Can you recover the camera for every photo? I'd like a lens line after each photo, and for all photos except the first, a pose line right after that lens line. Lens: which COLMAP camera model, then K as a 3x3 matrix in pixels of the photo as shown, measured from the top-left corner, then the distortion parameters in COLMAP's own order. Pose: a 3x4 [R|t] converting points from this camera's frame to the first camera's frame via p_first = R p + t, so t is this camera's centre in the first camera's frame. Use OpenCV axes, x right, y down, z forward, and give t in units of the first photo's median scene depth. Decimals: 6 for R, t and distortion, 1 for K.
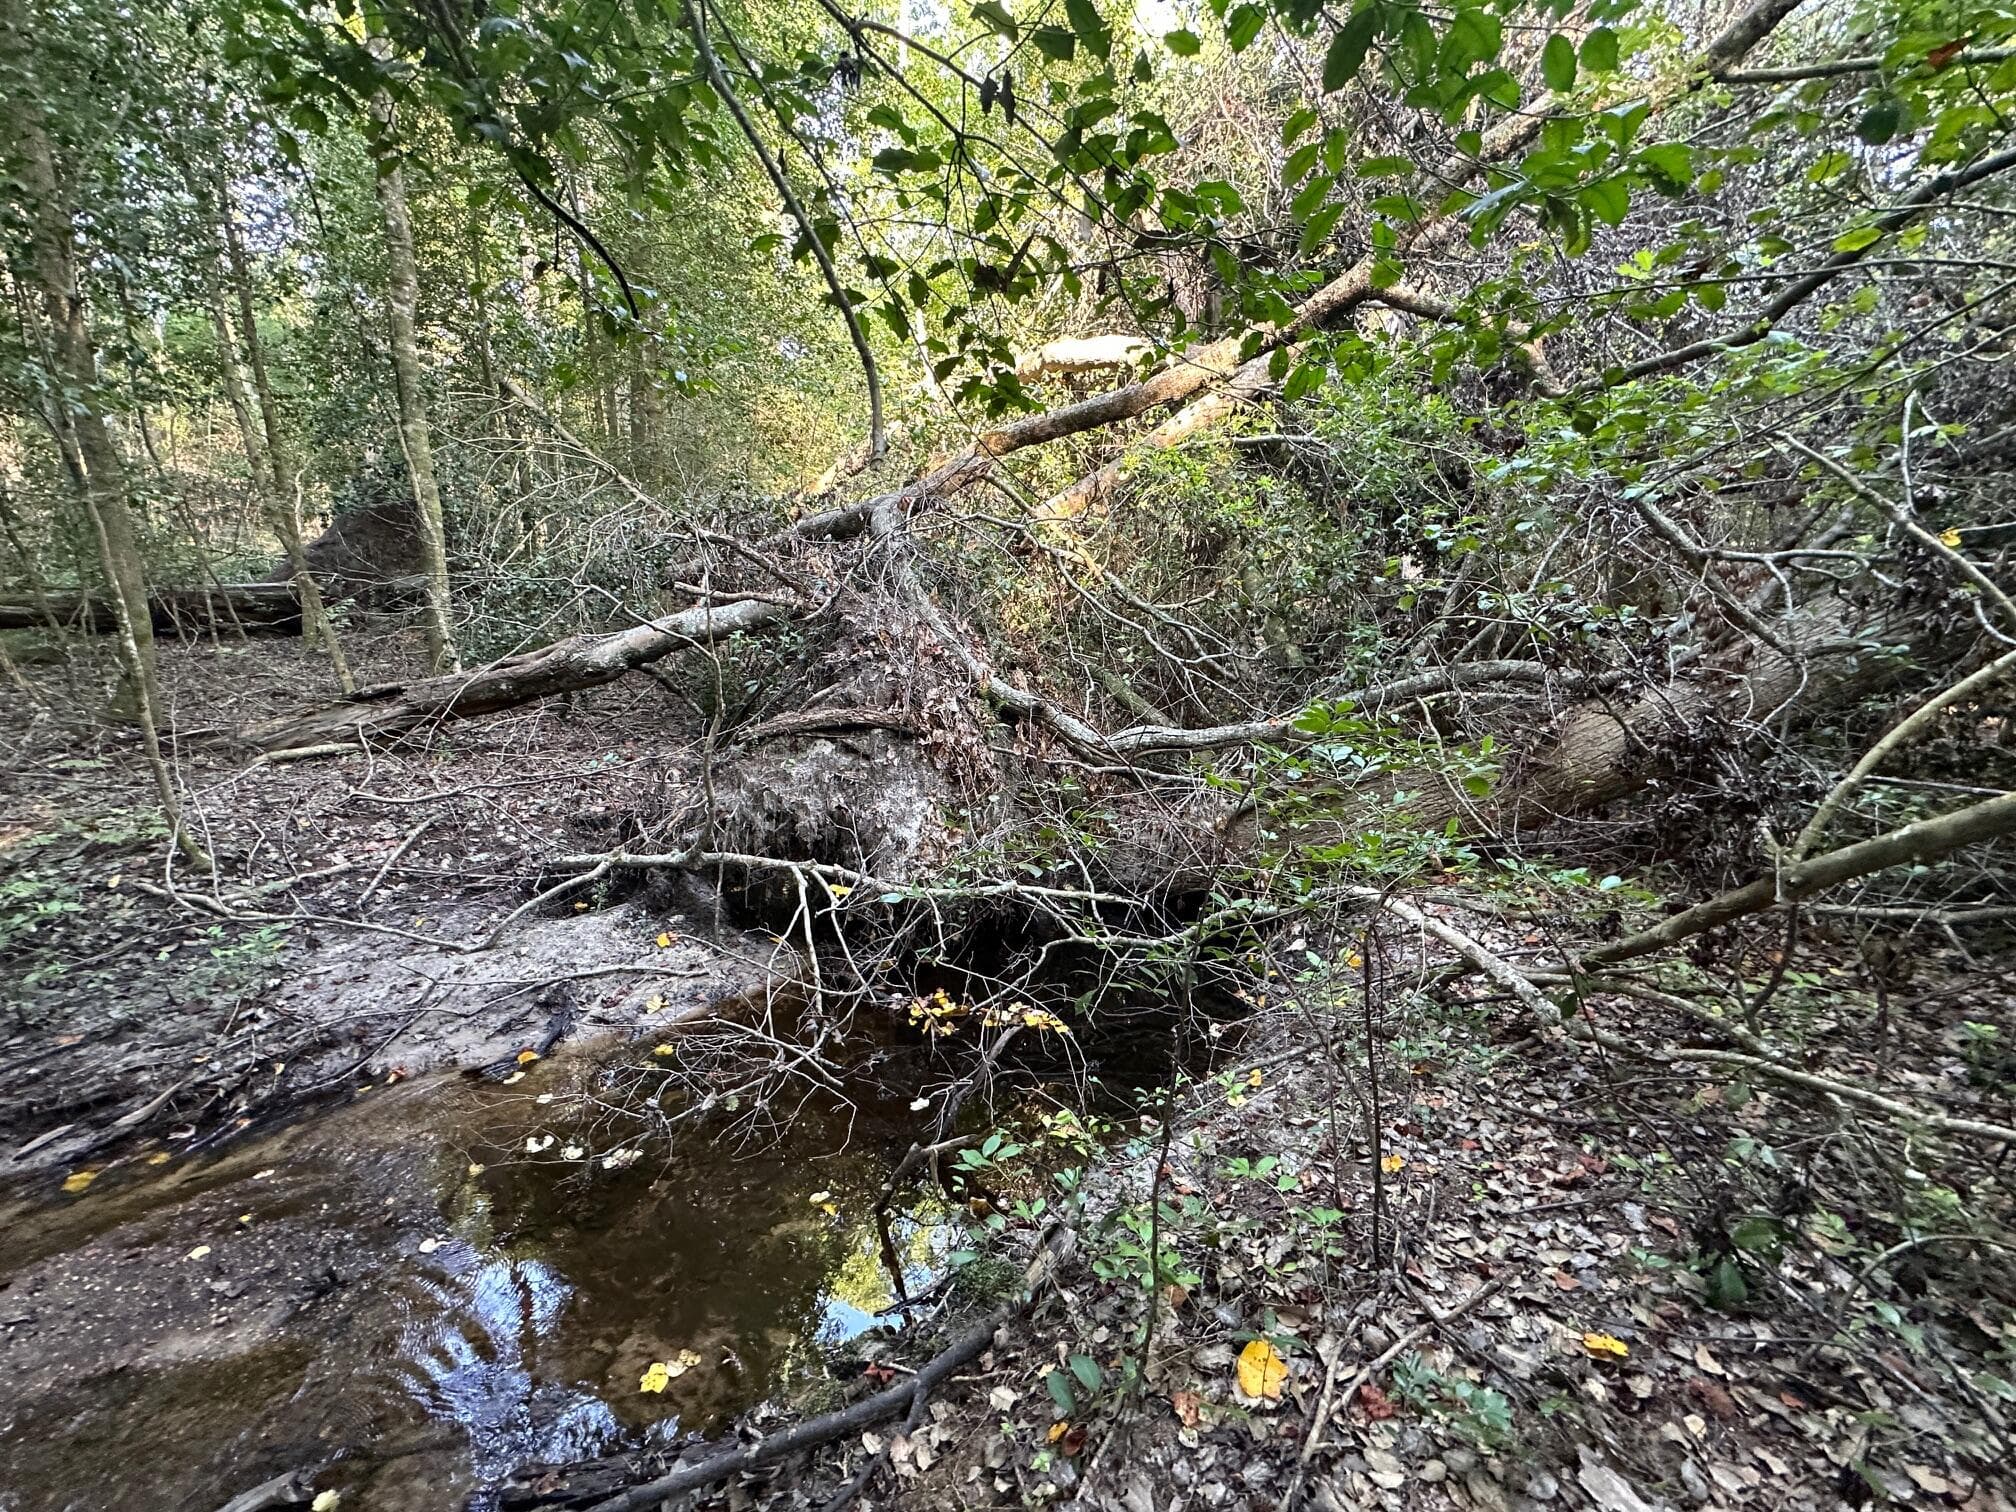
lens RADIAL K [[810.0, 0, 1008.8], [0, 810.0, 748.7], [0, 0, 1]] dist [0.000468, 0.000071]
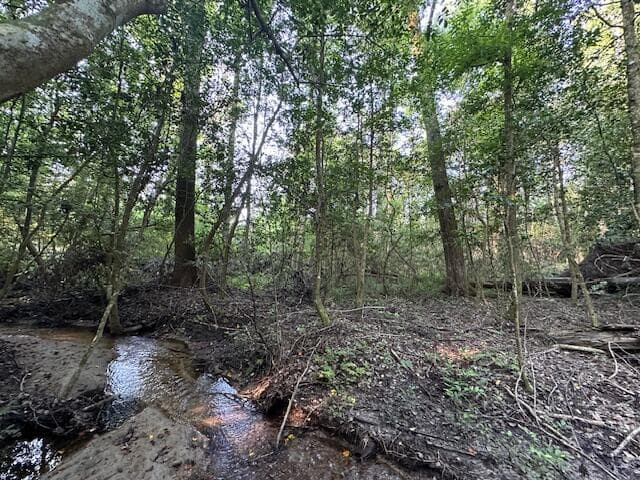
lens RADIAL K [[257.1, 0, 320.1], [0, 257.1, 238.3], [0, 0, 1]] dist [0.000468, 0.000071]
pose [[0.105622, -0.127509, -0.986198, -0.234806], [-0.237248, 0.959874, -0.149515, -0.014156], [0.965690, 0.249765, 0.071132, 0.221552]]
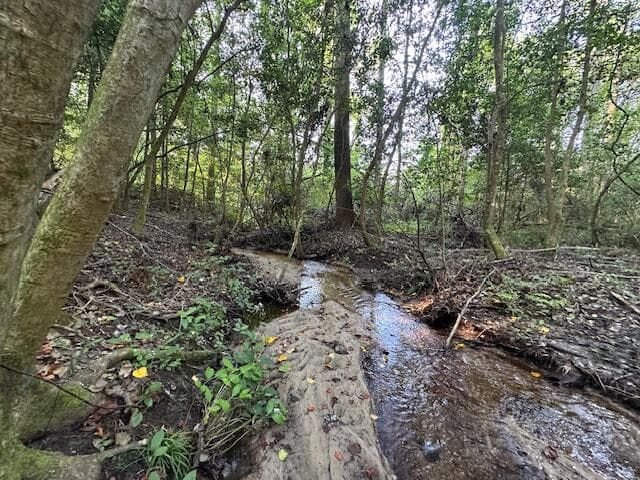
lens RADIAL K [[257.1, 0, 321.3], [0, 257.1, 240.1], [0, 0, 1]] dist [0.000468, 0.000071]
pose [[-0.435456, 0.035260, -0.899519, -0.237605], [-0.224194, 0.963501, 0.146300, 0.077652], [0.871846, 0.265374, -0.411657, 0.216040]]
